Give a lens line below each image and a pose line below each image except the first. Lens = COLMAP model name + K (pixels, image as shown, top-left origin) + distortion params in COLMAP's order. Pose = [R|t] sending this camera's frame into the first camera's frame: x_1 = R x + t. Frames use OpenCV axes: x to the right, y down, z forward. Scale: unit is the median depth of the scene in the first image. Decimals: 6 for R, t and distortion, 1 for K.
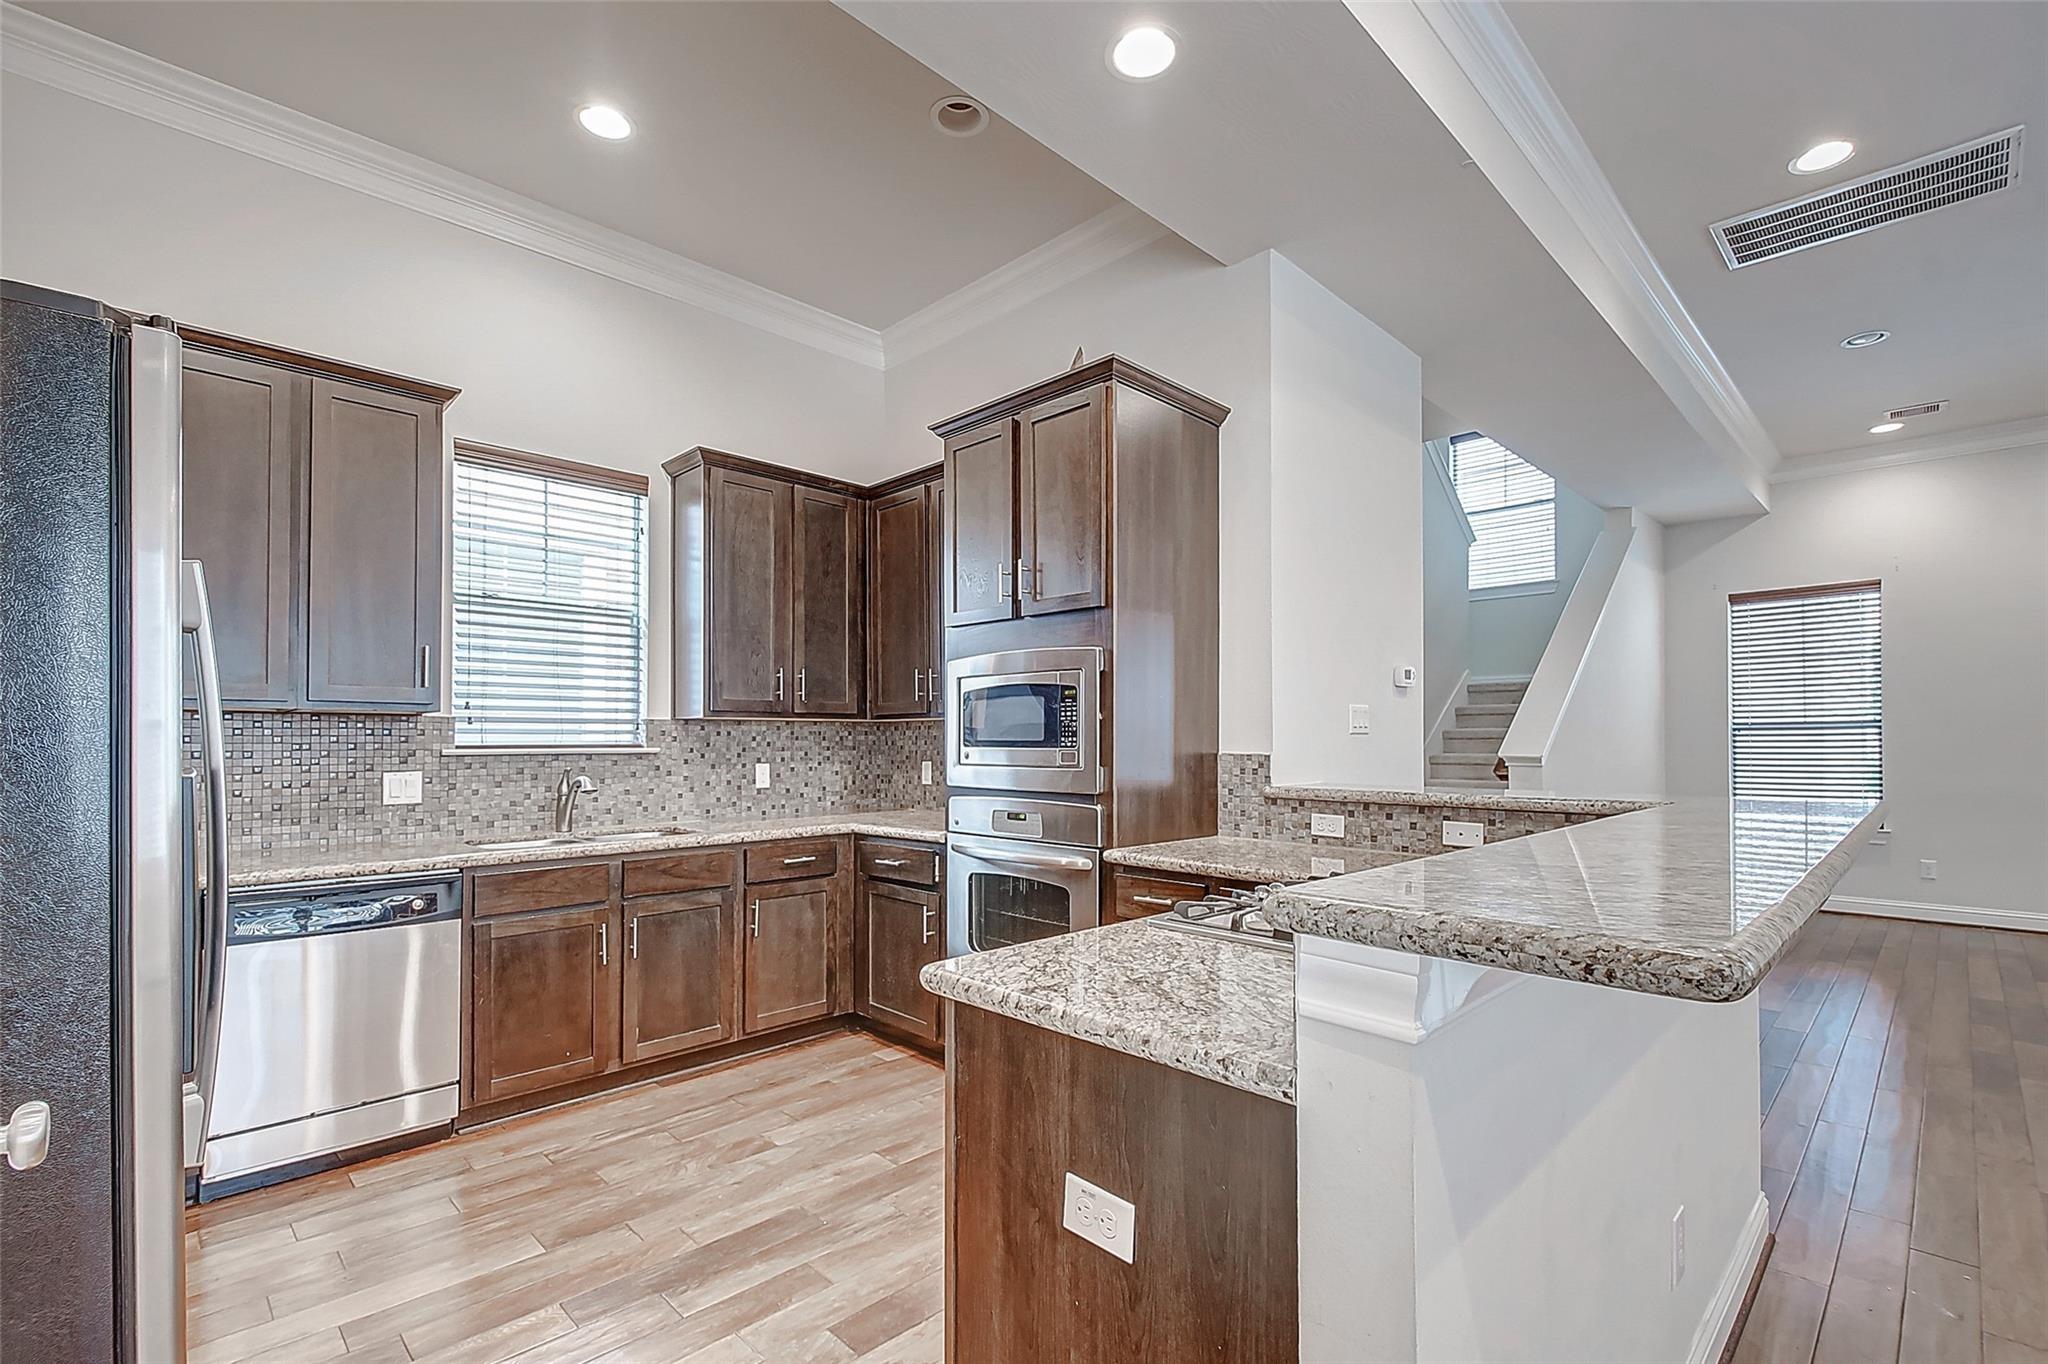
lens RADIAL K [[909.3, 0, 1048.2], [0, 909.3, 726.9], [0, 0, 1]] dist [0.024402, -0.000179]
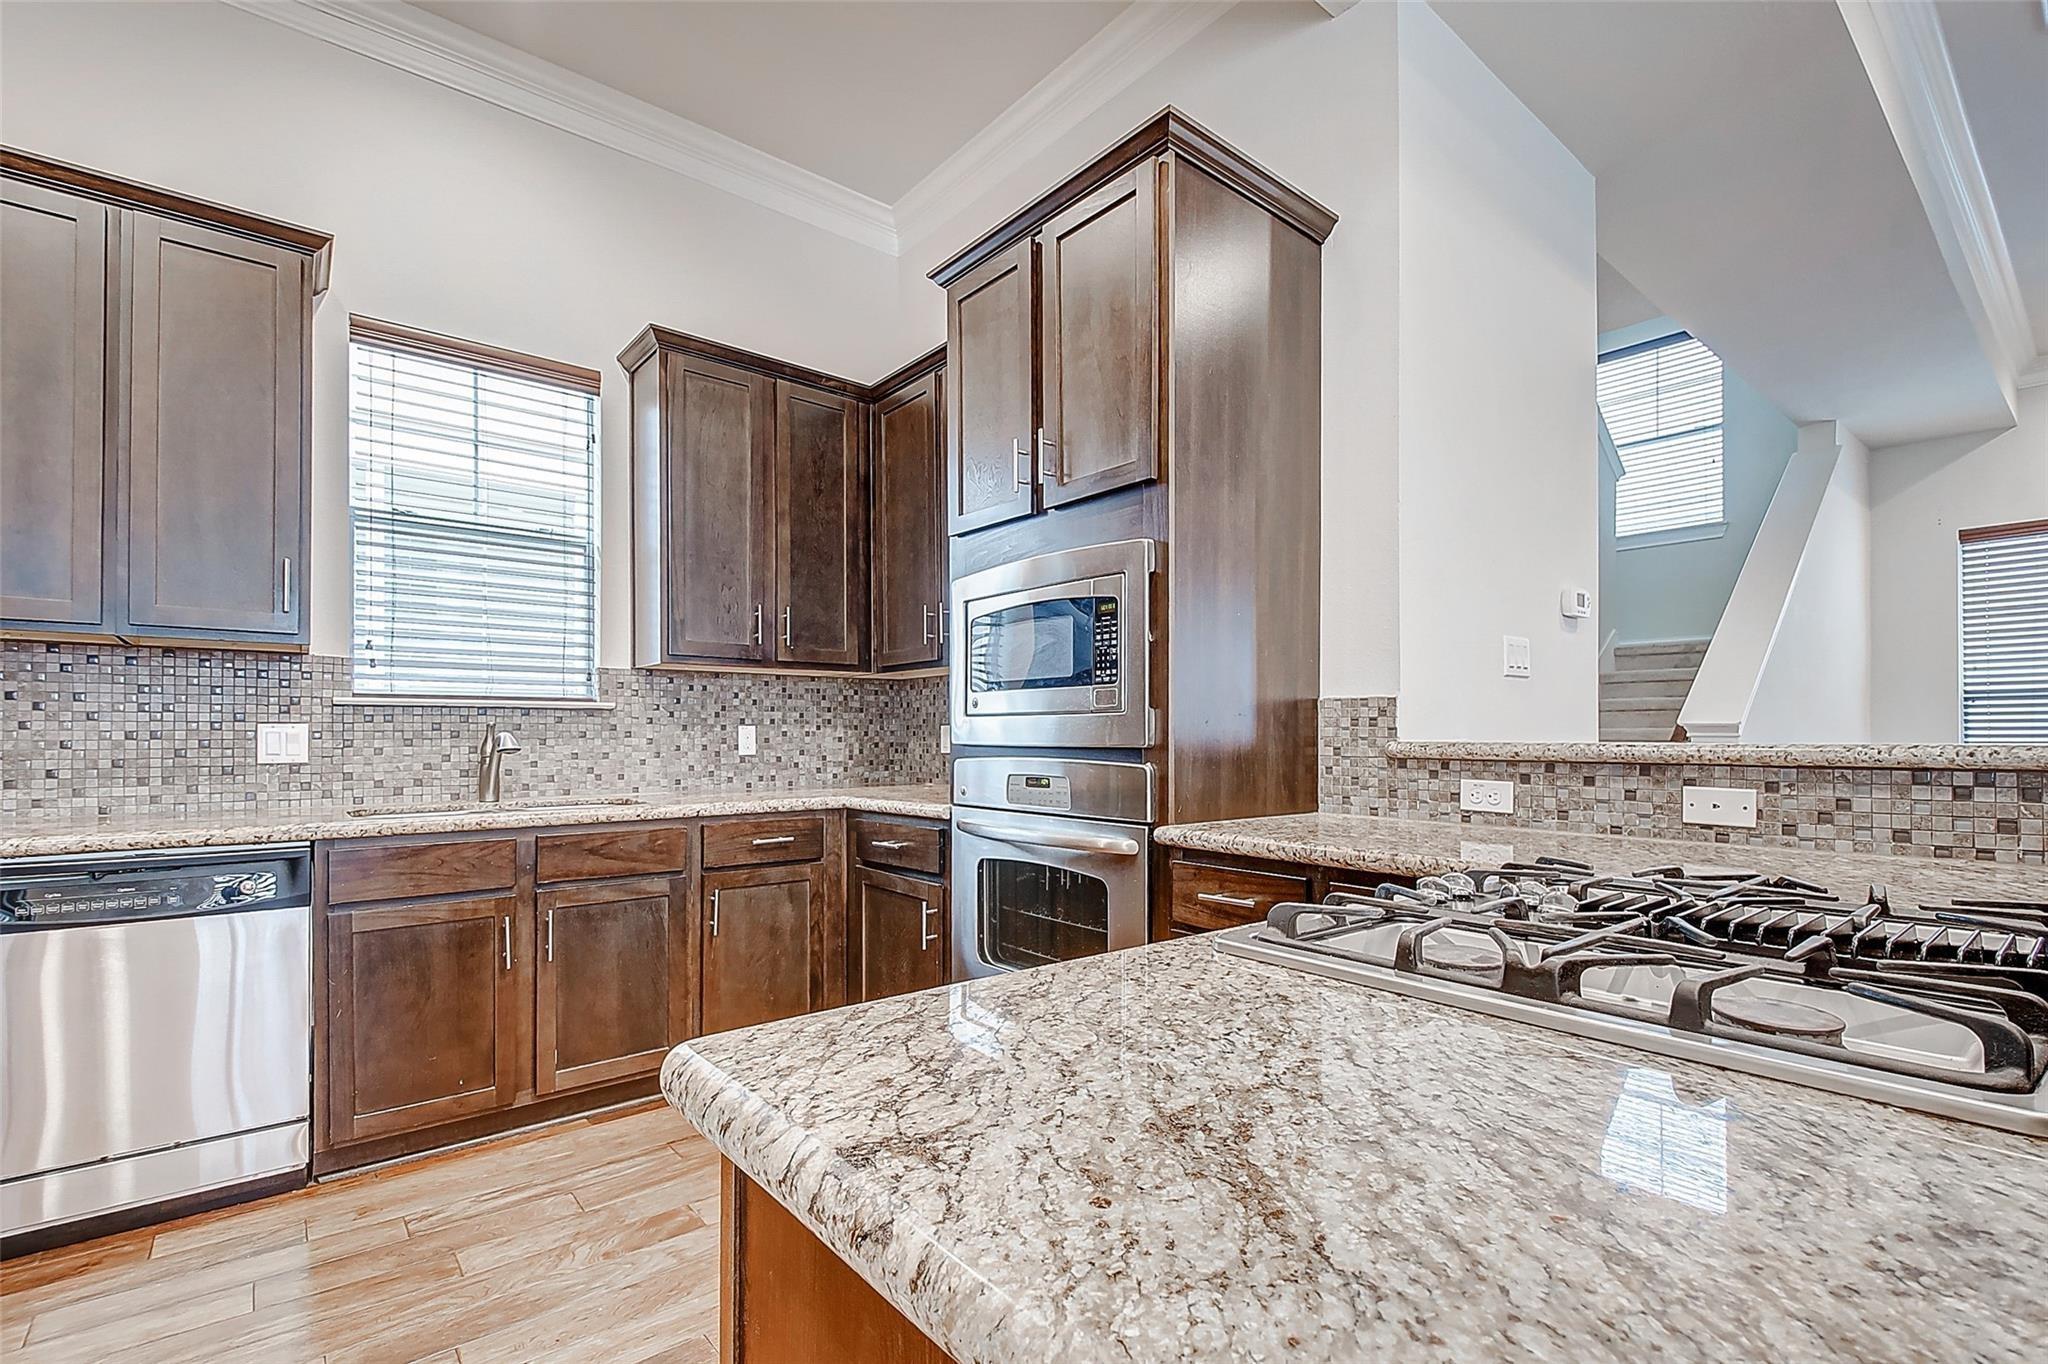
lens RADIAL K [[934.9, 0, 1013.9], [0, 934.9, 724.0], [0, 0, 1]] dist [0.029936, -0.015044]
pose [[0.993969, -0.002297, -0.109639, 0.028633], [0.003018, 0.999975, 0.006414, 0.045639], [0.109622, -0.006707, 0.993951, 0.241802]]
